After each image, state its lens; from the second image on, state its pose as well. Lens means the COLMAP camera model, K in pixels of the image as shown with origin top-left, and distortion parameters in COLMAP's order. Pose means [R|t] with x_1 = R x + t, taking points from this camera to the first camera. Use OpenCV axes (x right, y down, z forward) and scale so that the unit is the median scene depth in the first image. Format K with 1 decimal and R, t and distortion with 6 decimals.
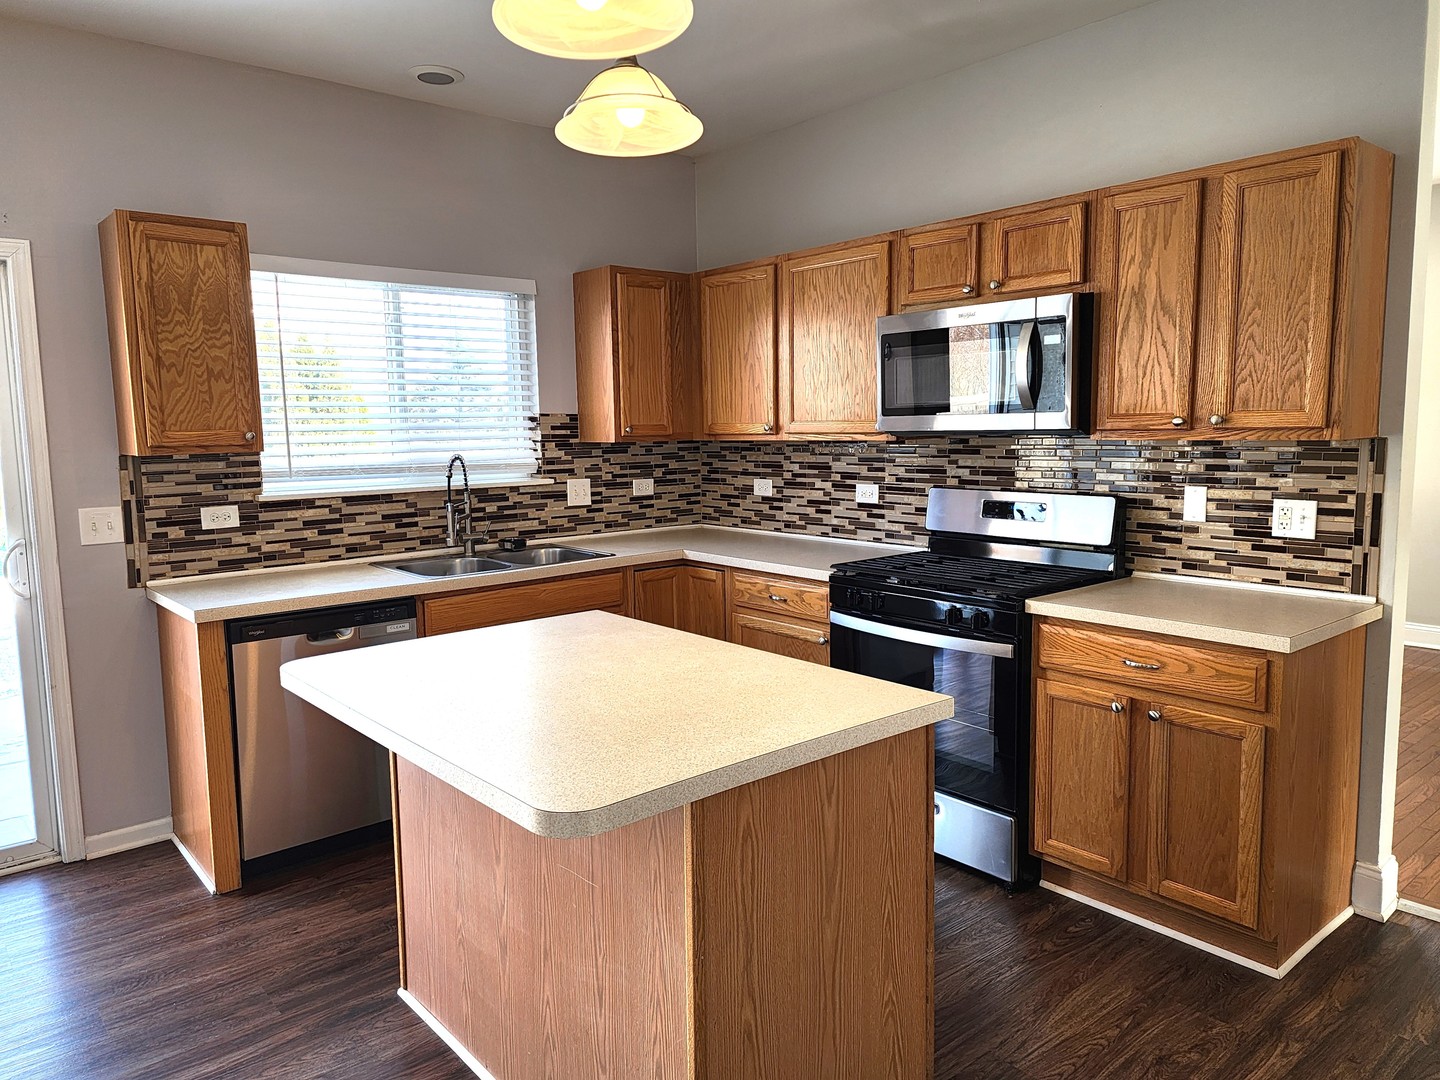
lens RADIAL K [[972.2, 0, 709.7], [0, 972.2, 535.8], [0, 0, 1]] dist [0.057763, -0.041063]
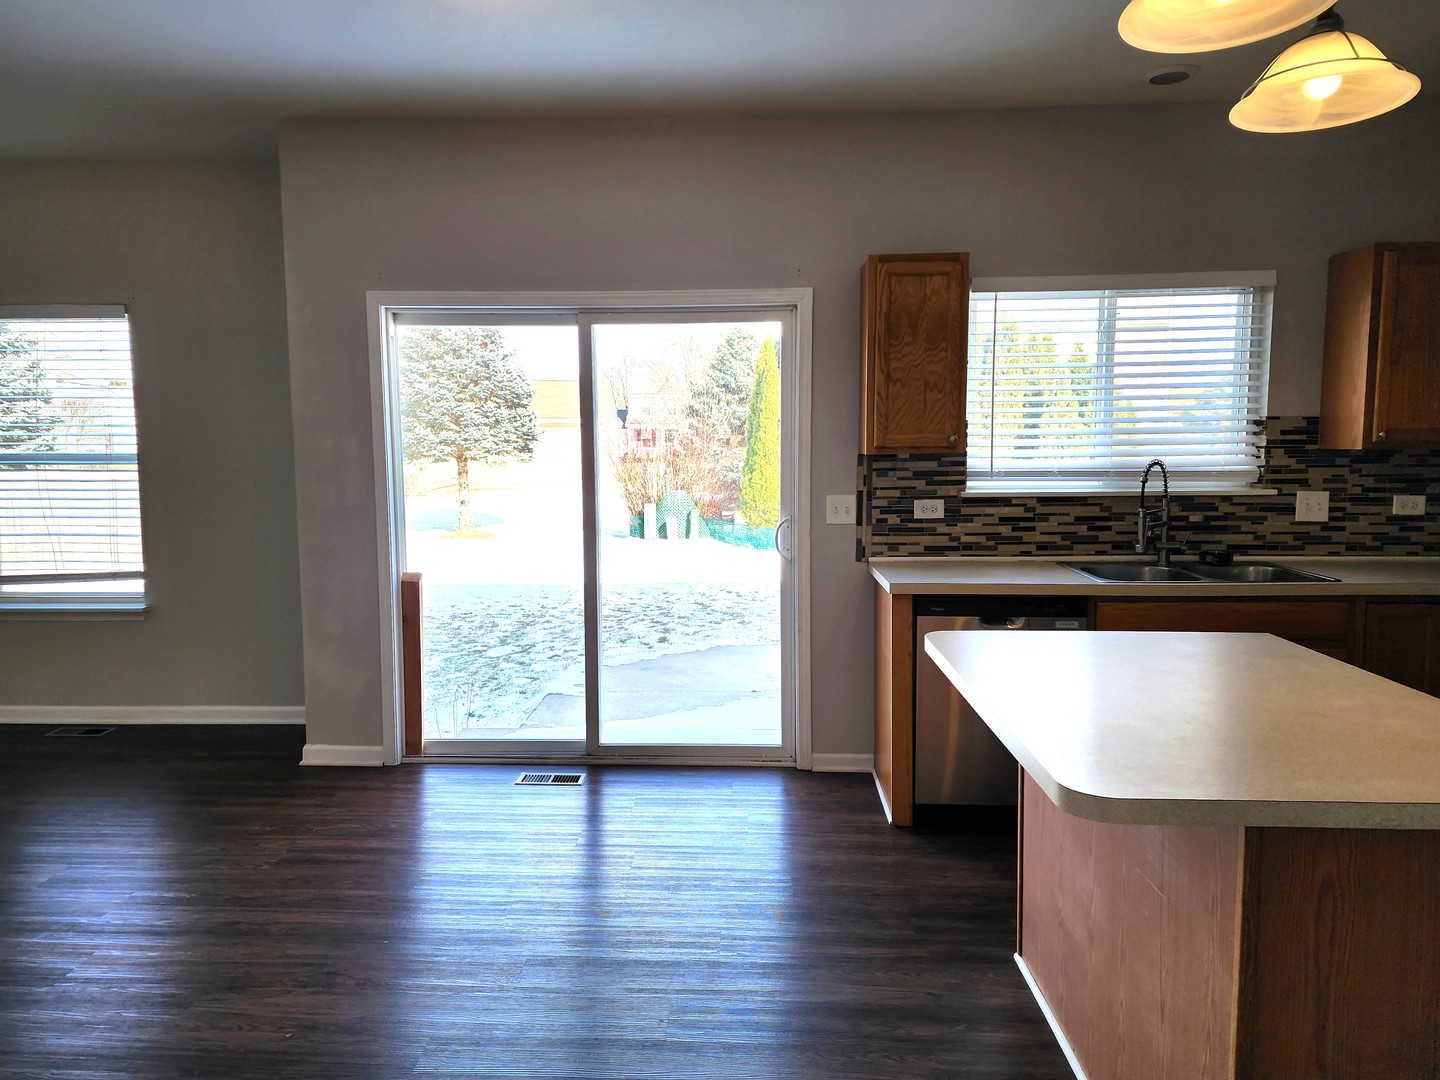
lens RADIAL K [[972.2, 0, 710.5], [0, 972.2, 539.2], [0, 0, 1]] dist [0.057763, -0.041063]
pose [[0.733098, 0.080184, -0.675380, 0.098864], [-0.083034, 0.996149, 0.028137, 0.006064], [0.675035, 0.035452, 0.736933, -0.022804]]
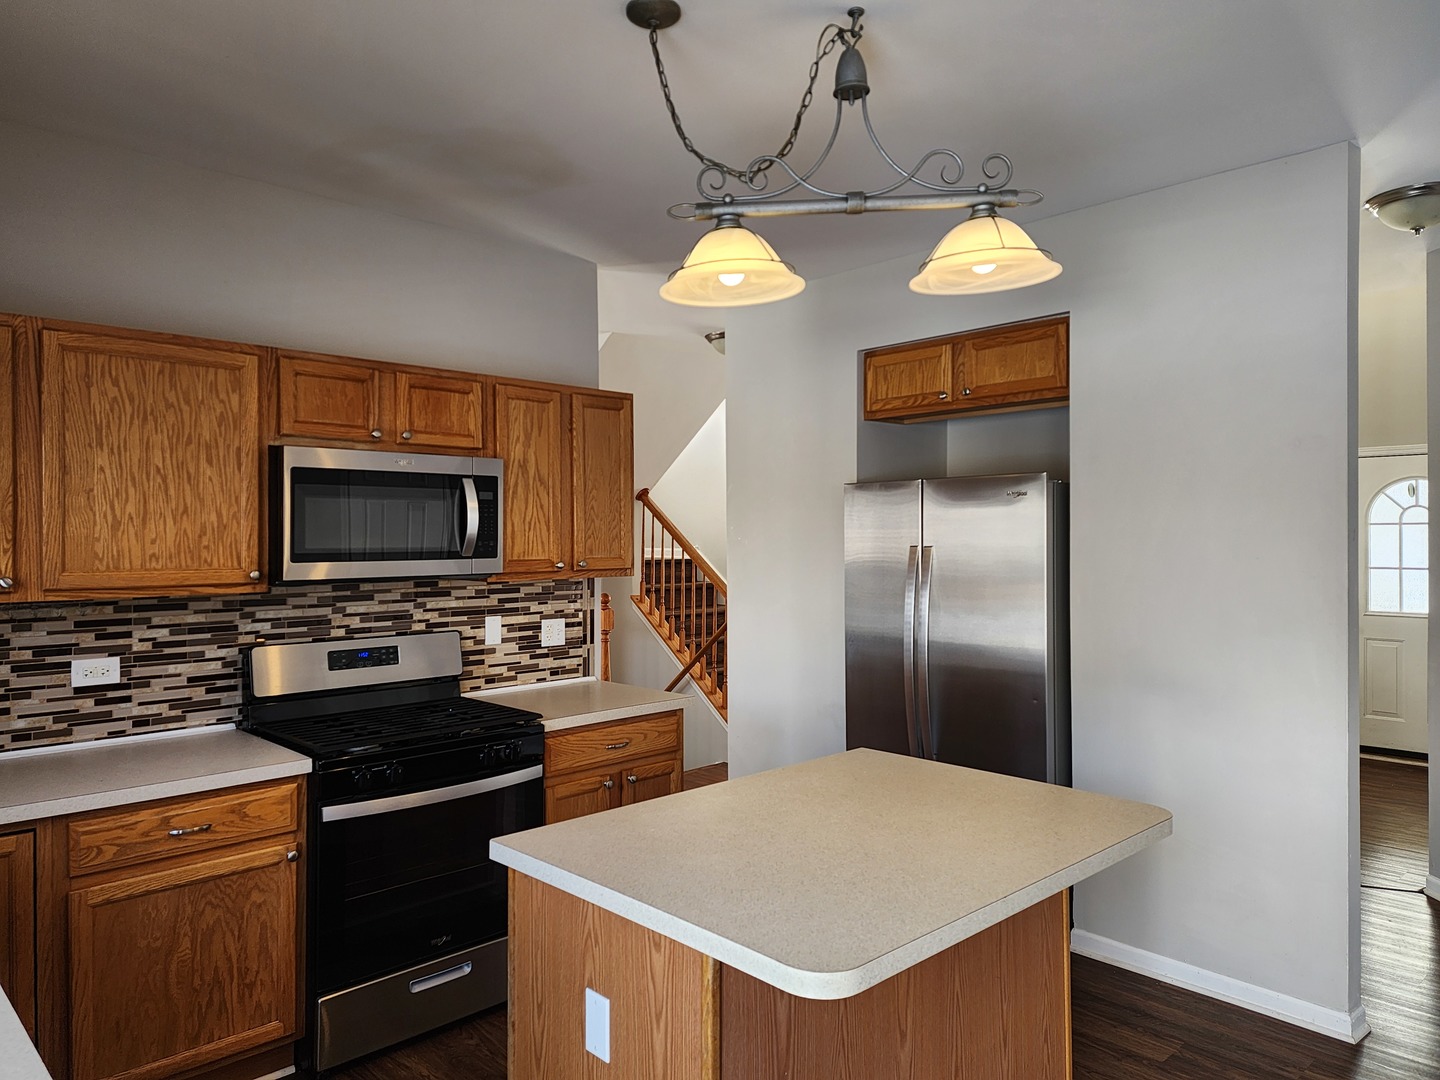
lens RADIAL K [[972.2, 0, 732.3], [0, 972.2, 534.8], [0, 0, 1]] dist [0.057763, -0.041063]
pose [[-0.071417, 0.016749, 0.997306, -0.730996], [0.119332, 0.992821, -0.008128, -0.100946], [-0.990282, 0.118430, -0.072903, 0.728827]]
